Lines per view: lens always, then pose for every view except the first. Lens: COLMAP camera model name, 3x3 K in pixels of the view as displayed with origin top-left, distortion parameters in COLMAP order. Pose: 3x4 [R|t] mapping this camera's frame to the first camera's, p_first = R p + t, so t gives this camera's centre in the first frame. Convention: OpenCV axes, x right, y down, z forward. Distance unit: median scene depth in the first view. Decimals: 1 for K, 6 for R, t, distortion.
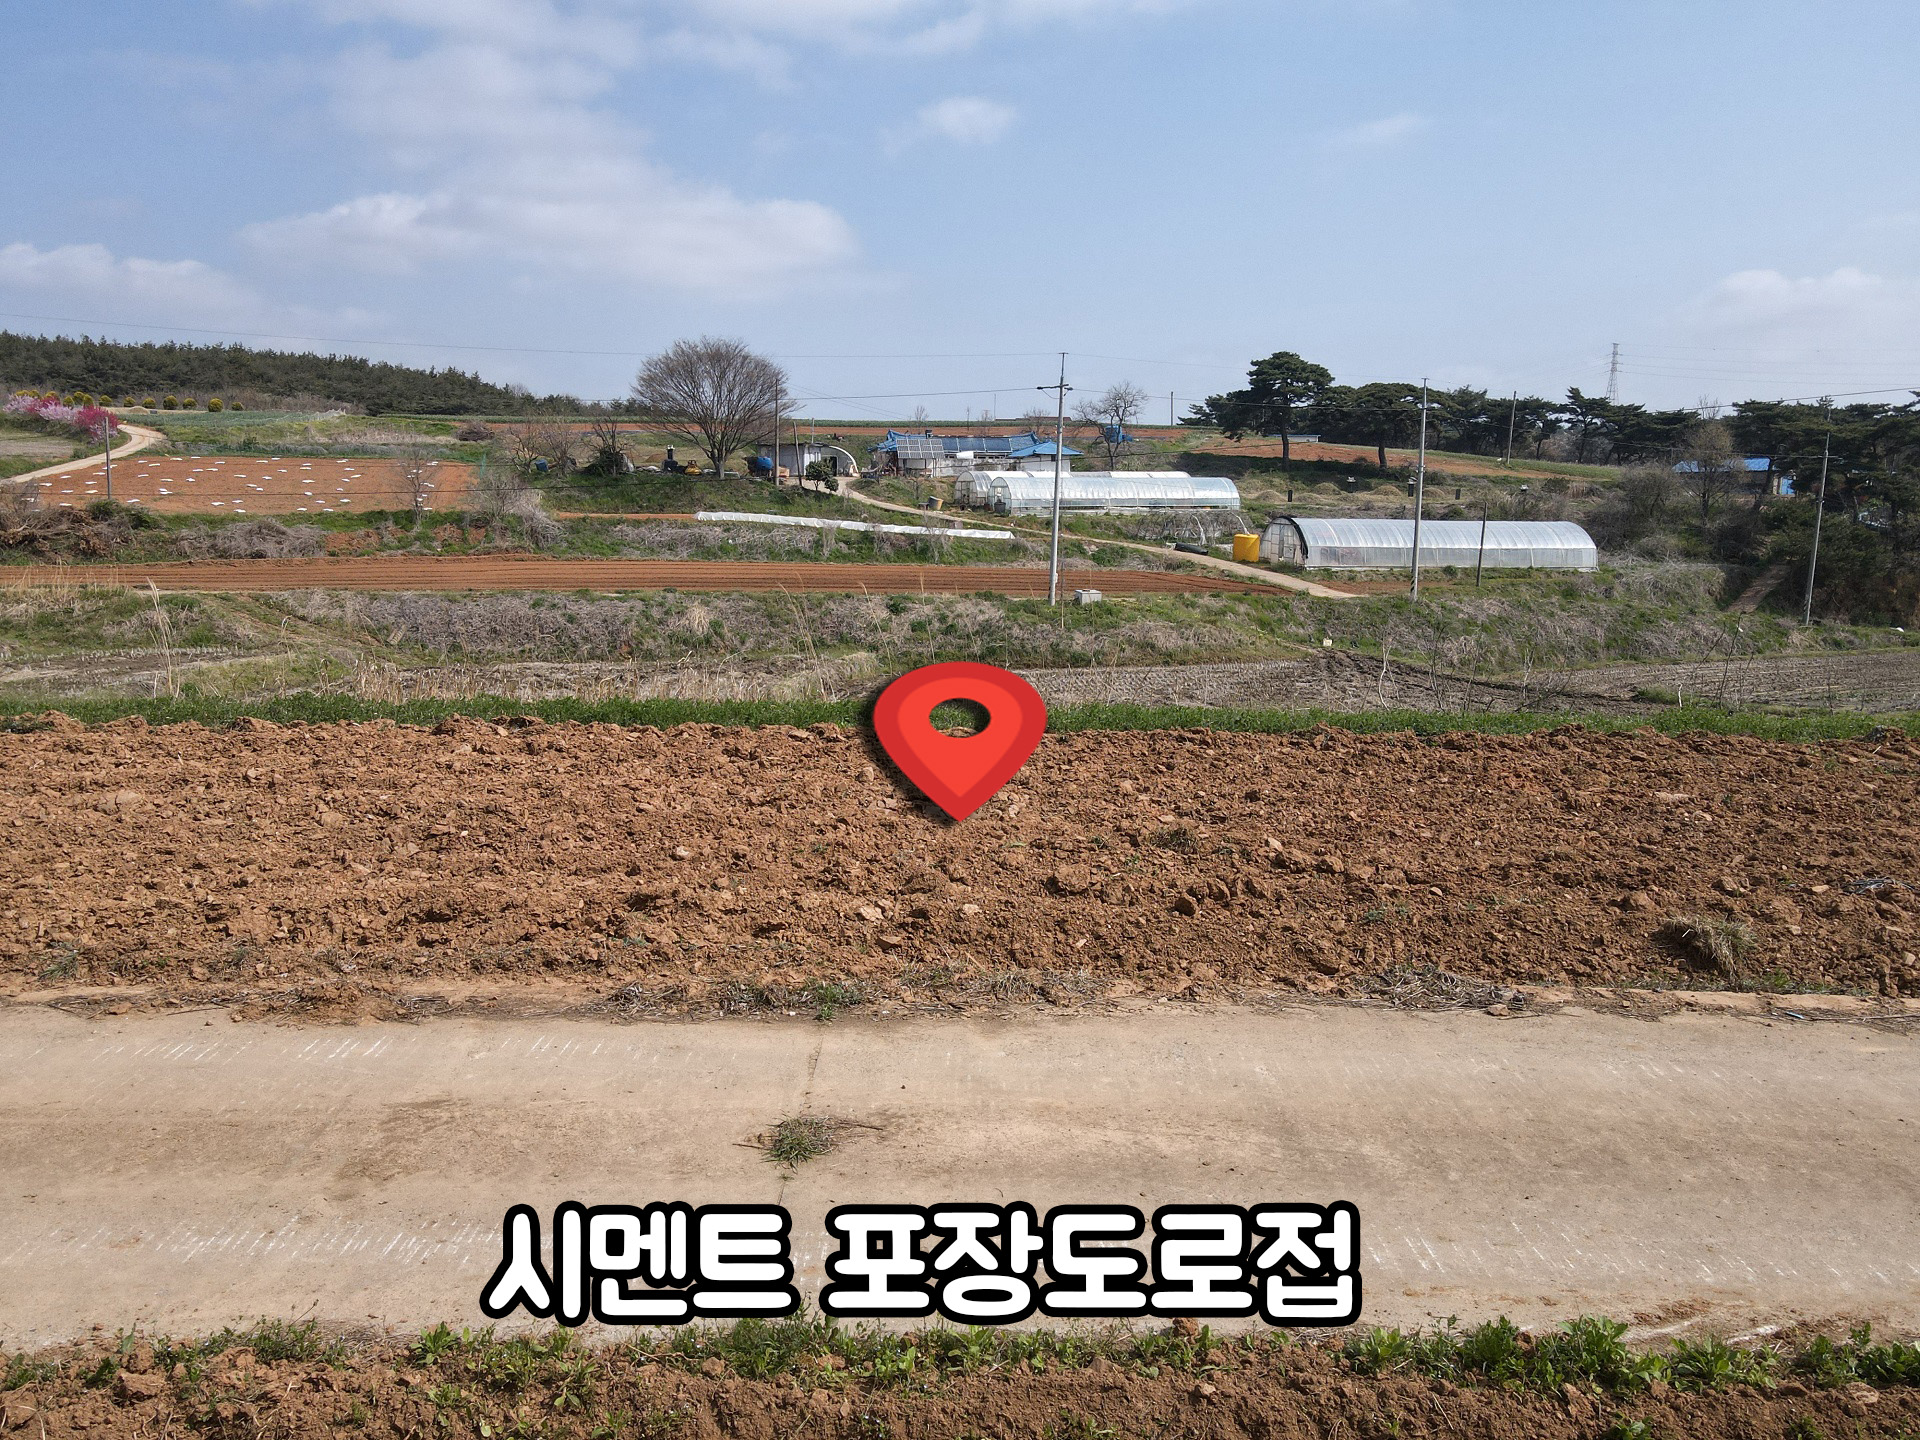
lens RADIAL K [[1408.3, 0, 960.0], [0, 1408.3, 720.0], [0, 0, 1]] dist [-0.010911, 0.045306]
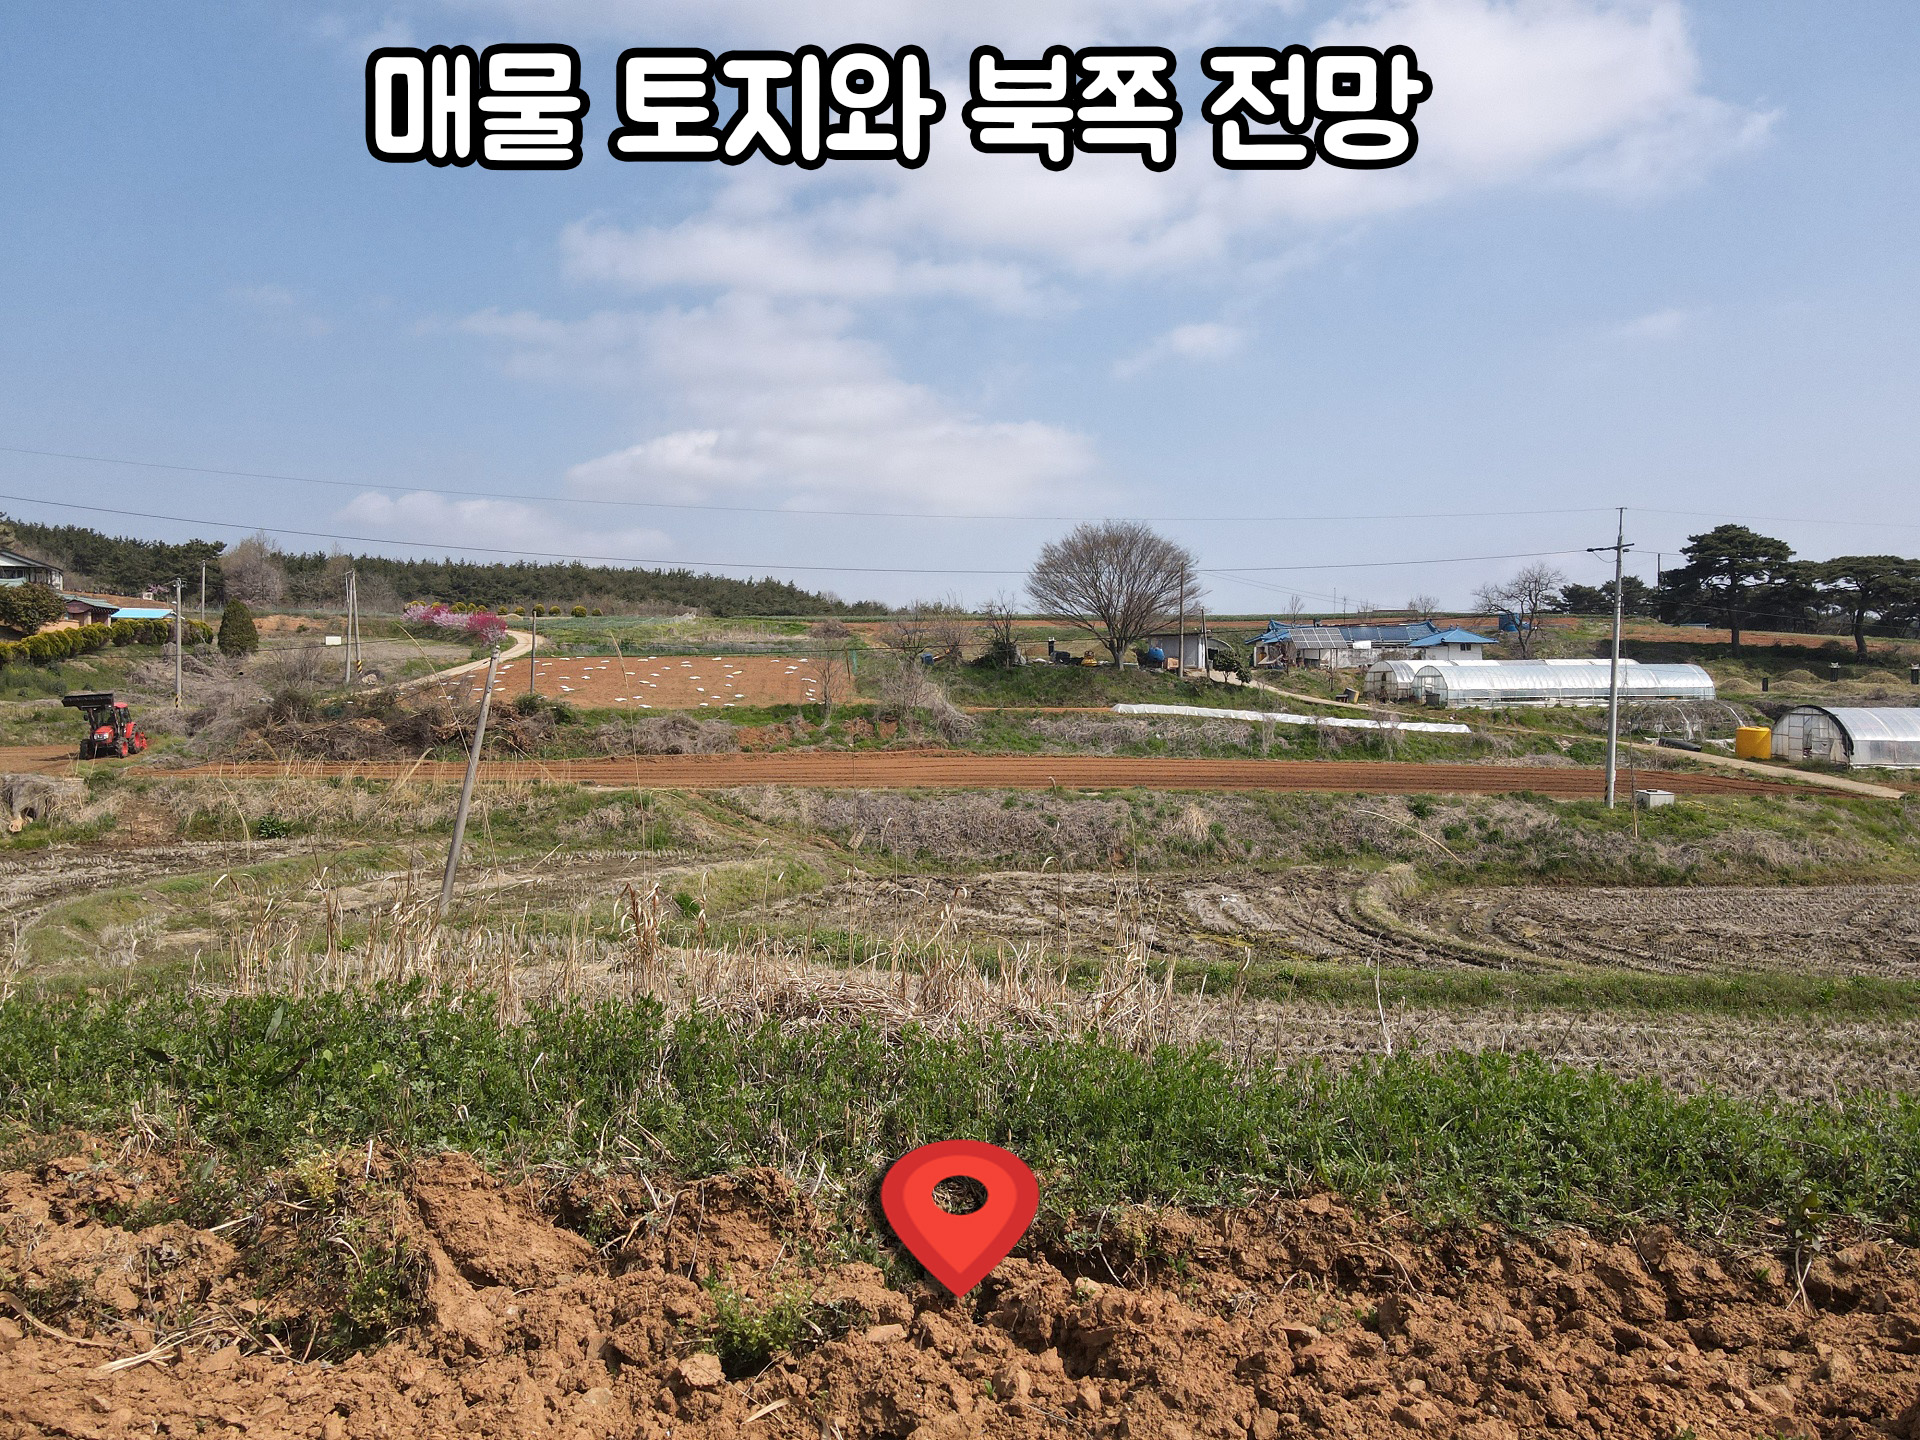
lens RADIAL K [[1408.3, 0, 960.0], [0, 1408.3, 720.0], [0, 0, 1]] dist [-0.010911, 0.045306]
pose [[0.984454, -0.005225, -0.175565, -0.116379], [-0.020194, 0.989562, -0.142683, -0.005788], [0.174479, 0.144010, 0.974073, 0.092146]]
